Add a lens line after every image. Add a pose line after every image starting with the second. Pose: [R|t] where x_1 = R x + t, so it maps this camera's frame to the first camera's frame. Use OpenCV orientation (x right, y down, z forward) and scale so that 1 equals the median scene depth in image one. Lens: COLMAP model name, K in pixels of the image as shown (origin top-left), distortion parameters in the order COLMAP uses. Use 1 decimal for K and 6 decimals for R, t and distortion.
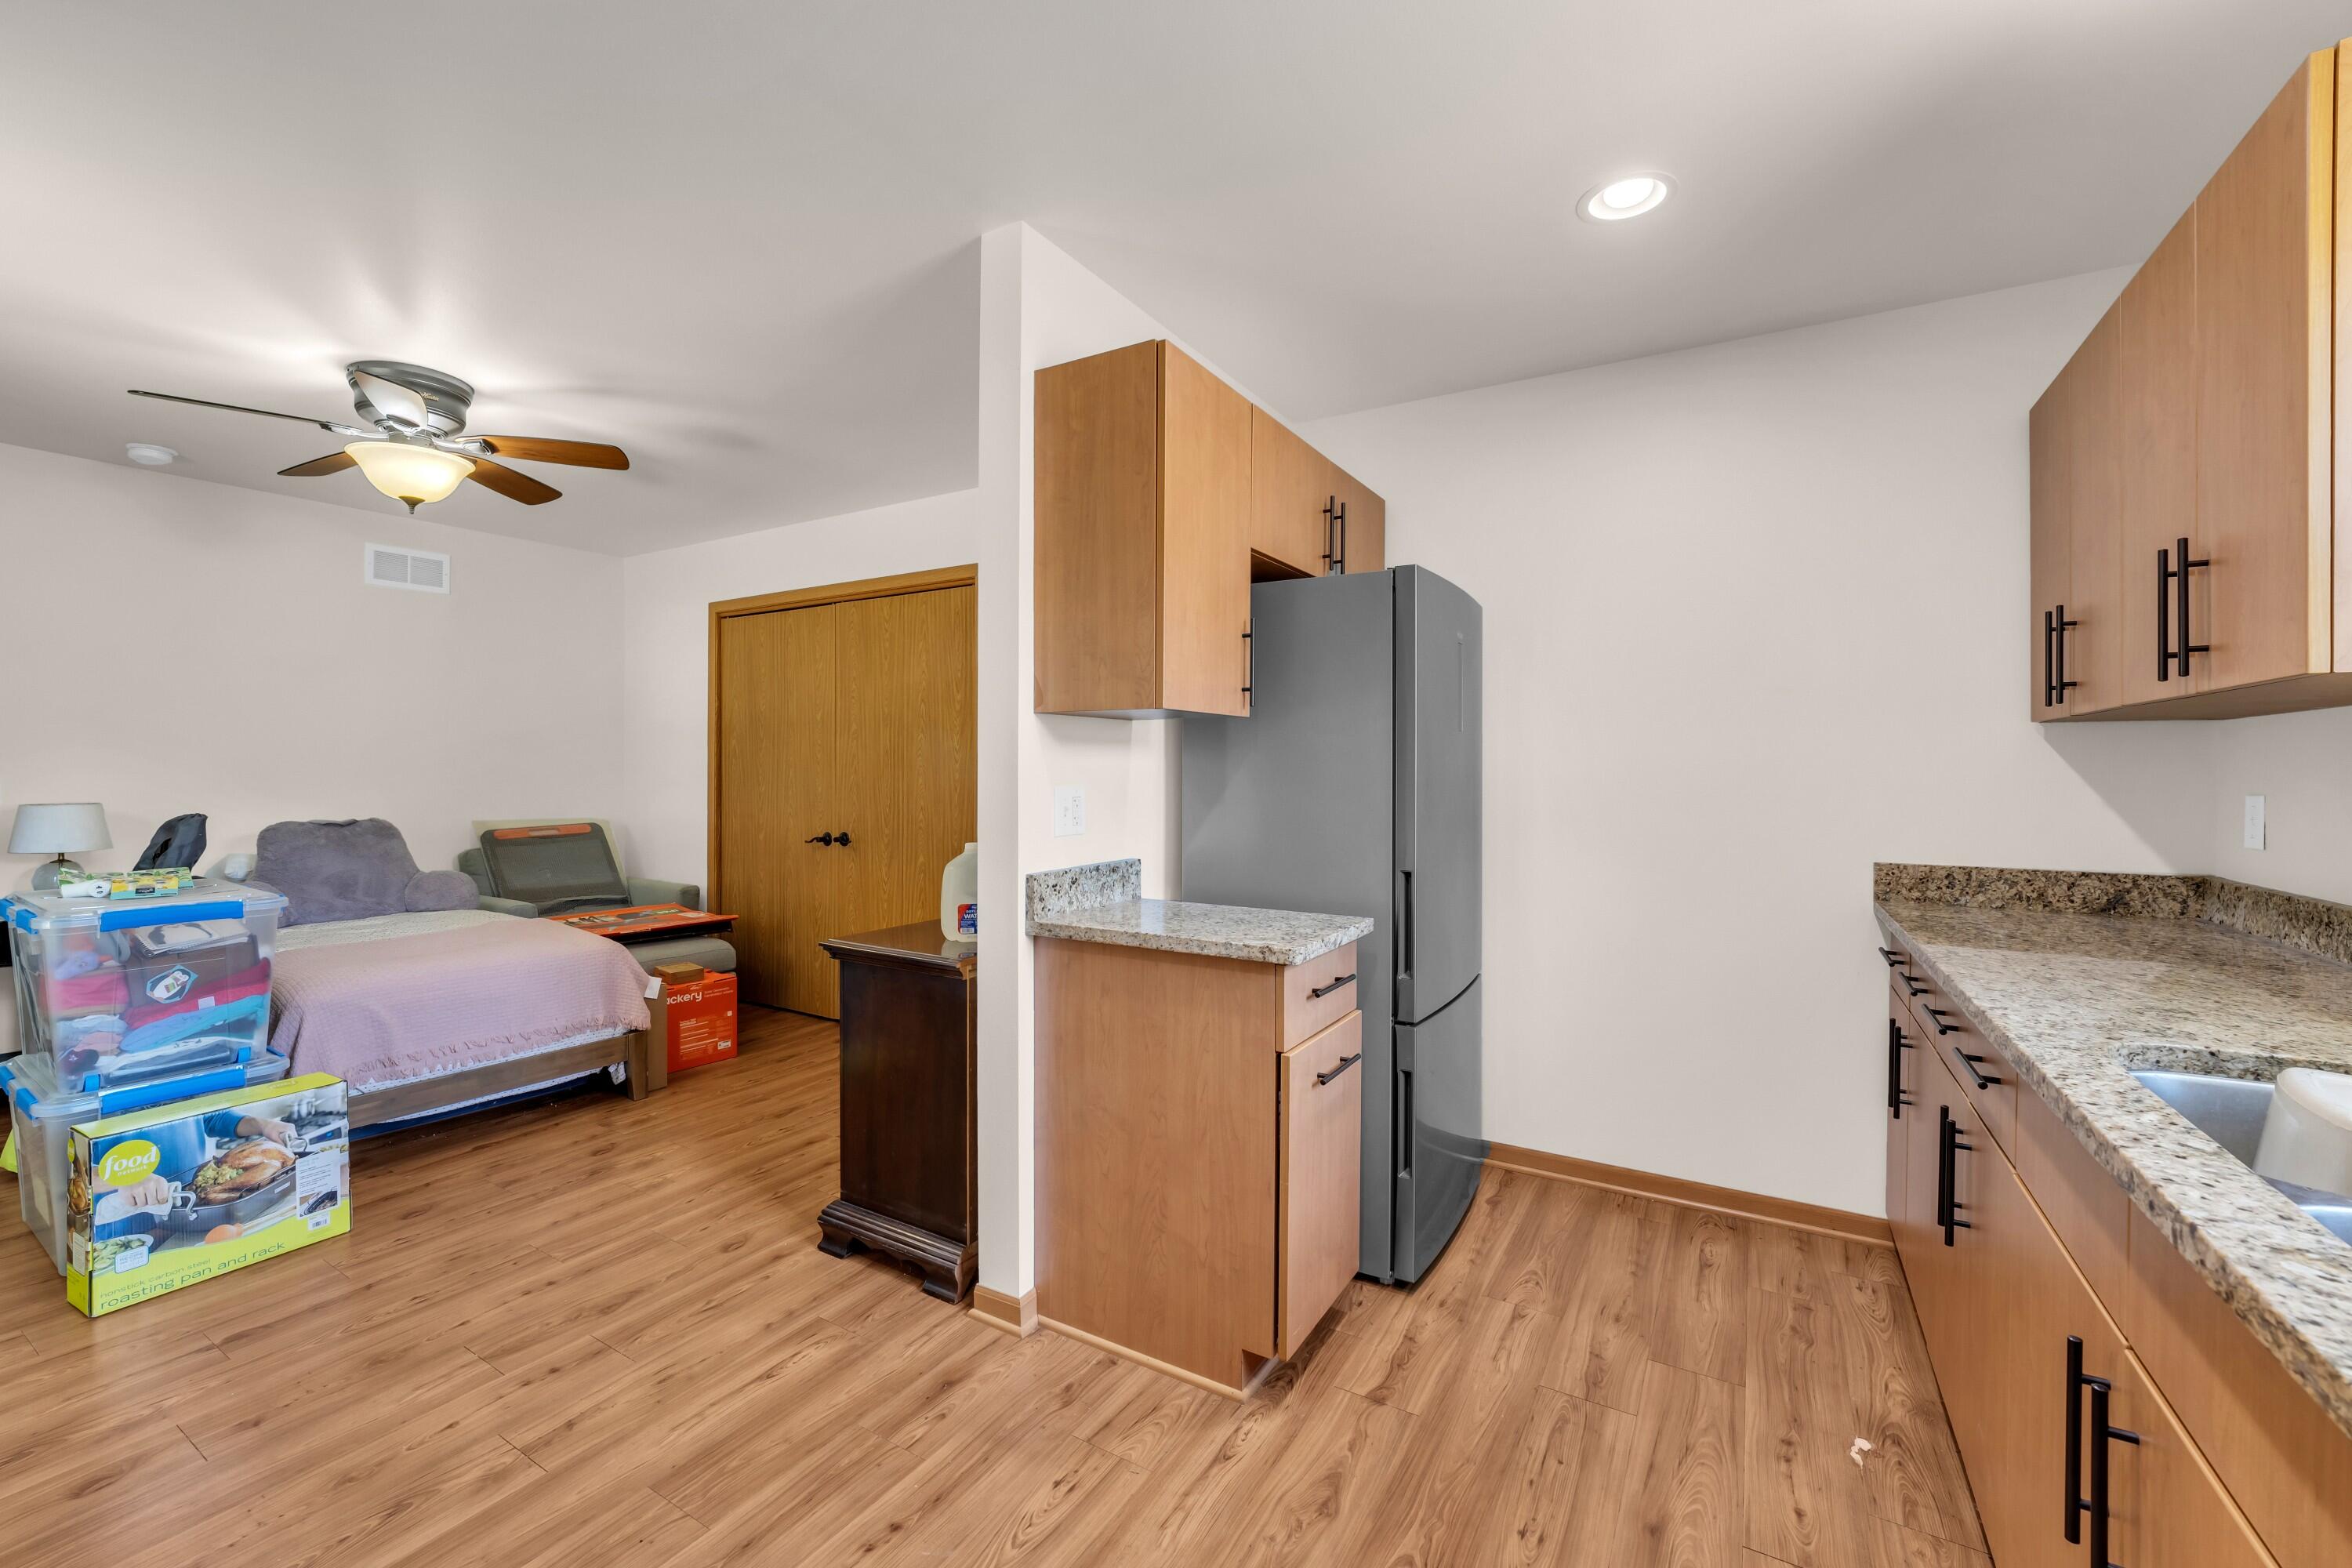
lens RADIAL K [[960.9, 0, 1176.0], [0, 960.9, 784.0], [0, 0, 1]] dist [-0.001031, -0.000071]
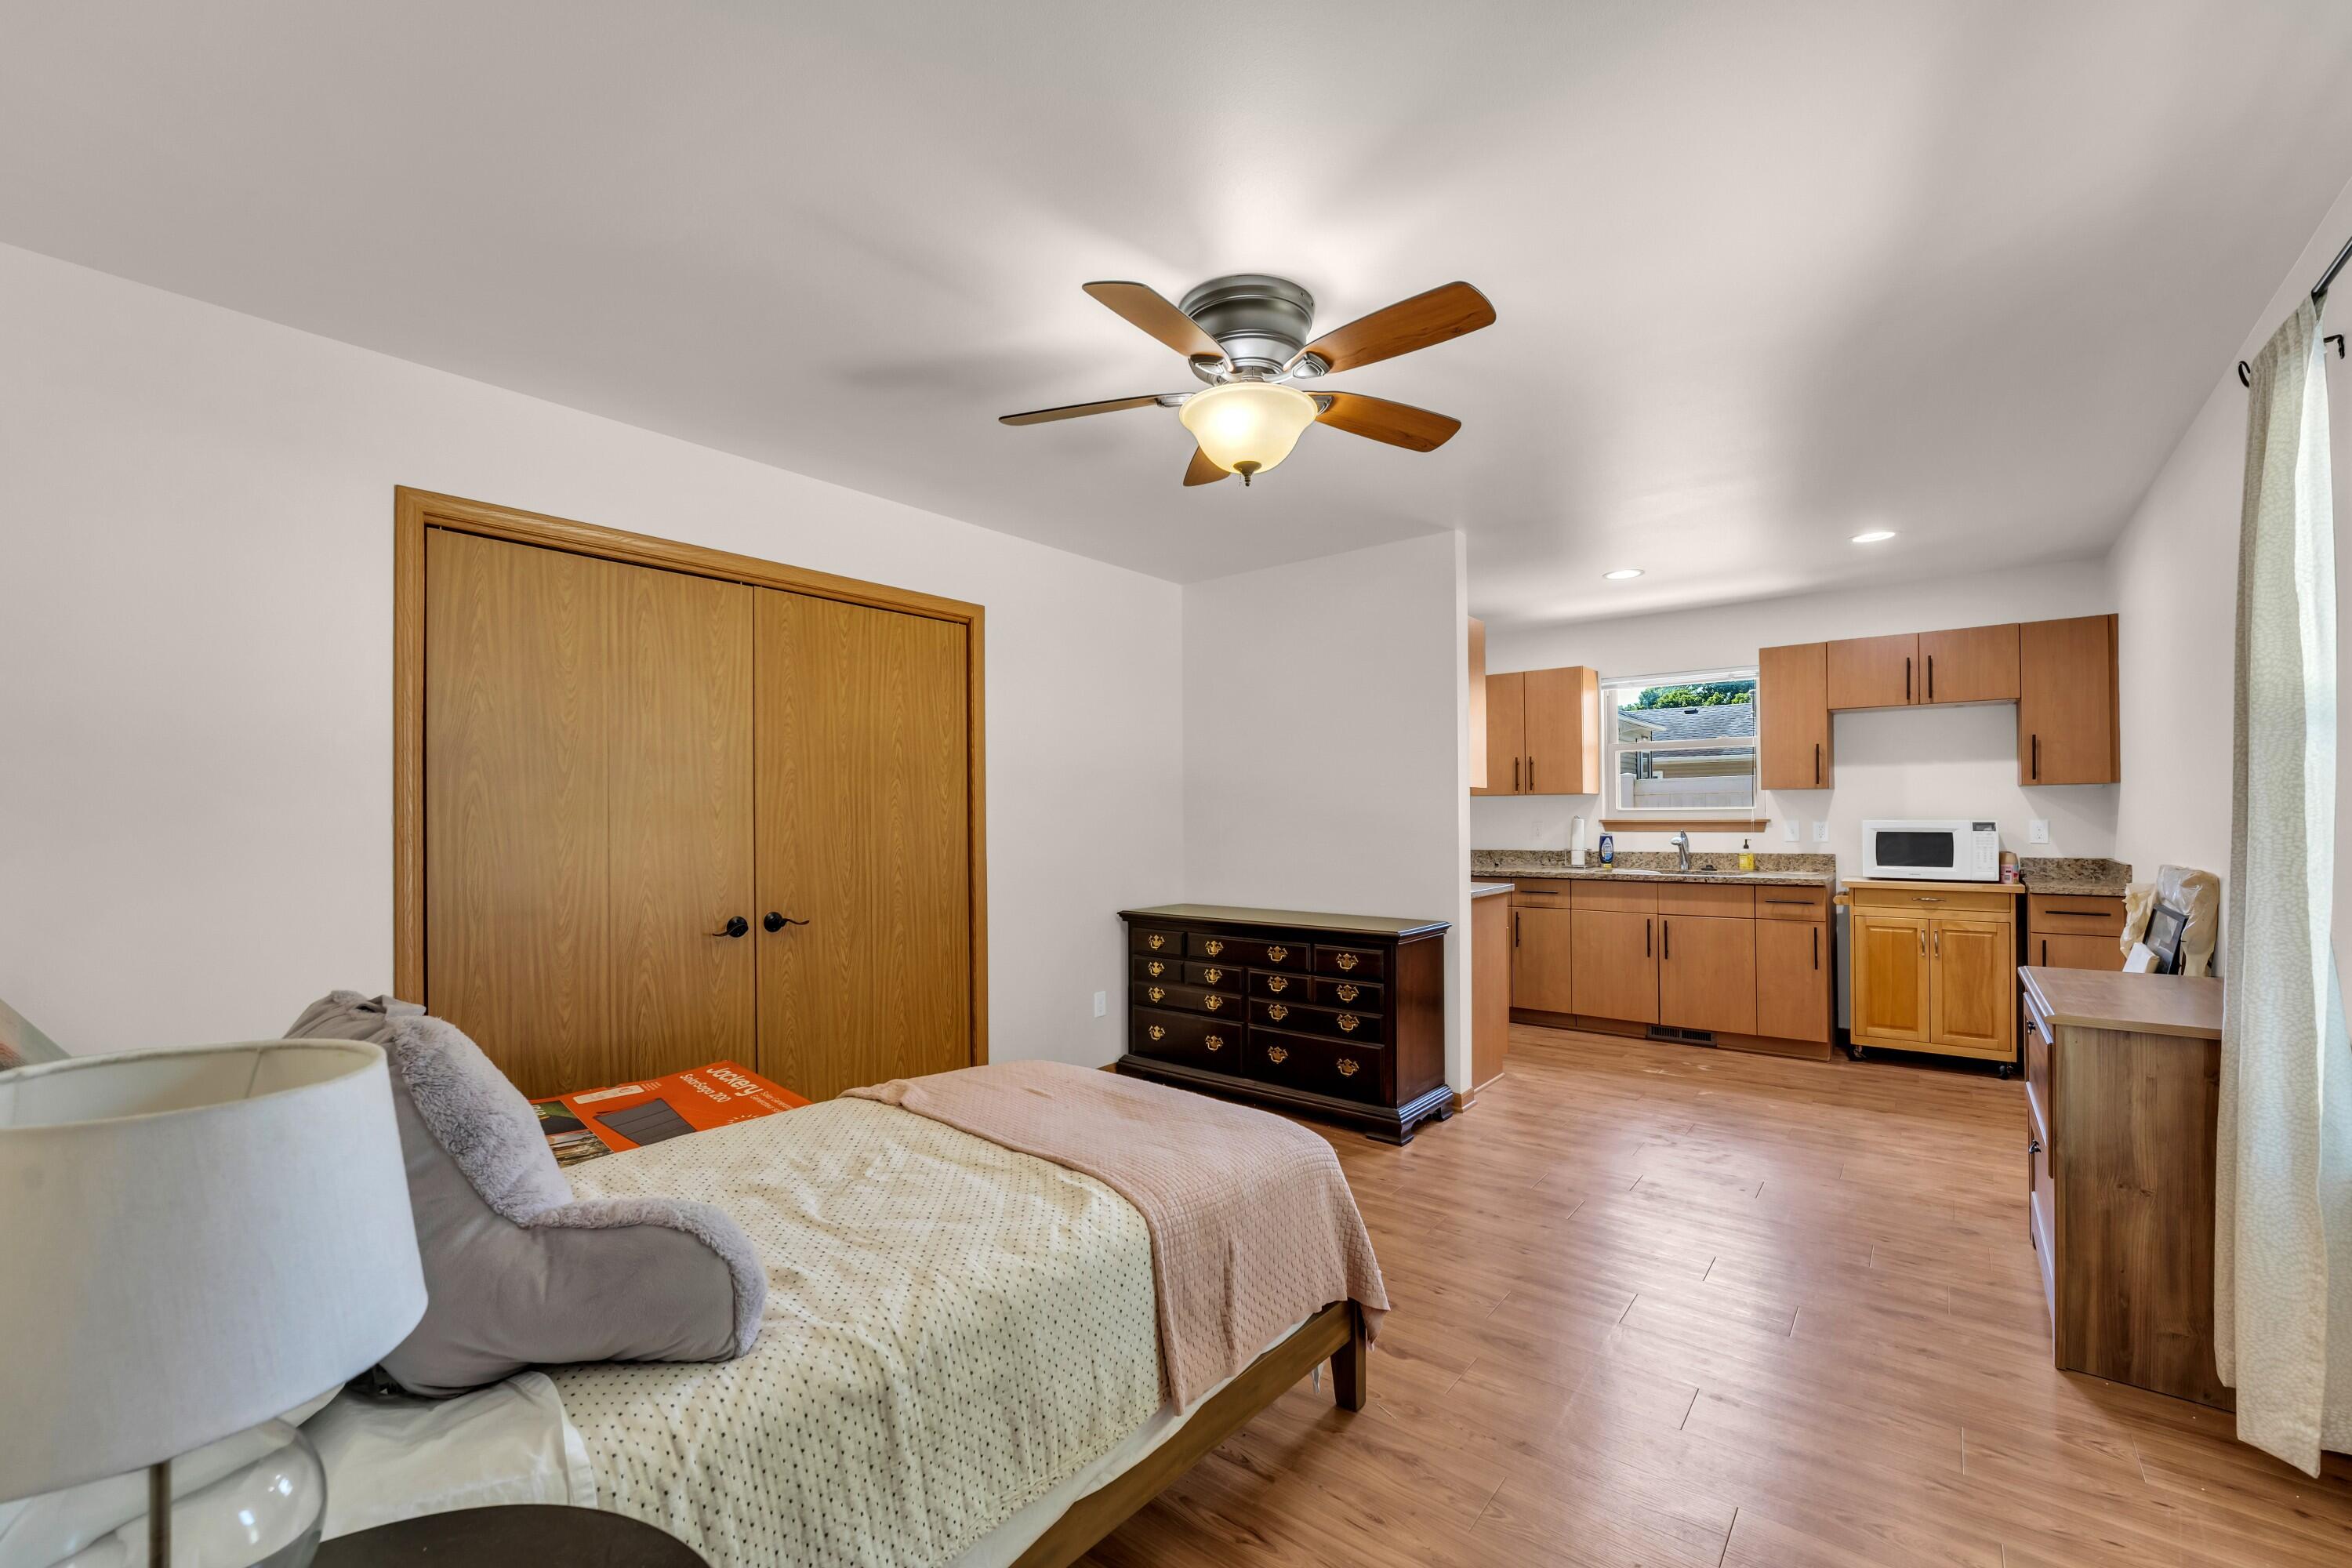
lens RADIAL K [[960.9, 0, 1176.0], [0, 960.9, 784.0], [0, 0, 1]] dist [-0.001031, -0.000071]
pose [[0.125496, 0.015284, 0.991976, -1.017027], [0.013877, 0.999756, -0.017159, -0.028056], [-0.991997, 0.015919, 0.125253, 0.621028]]
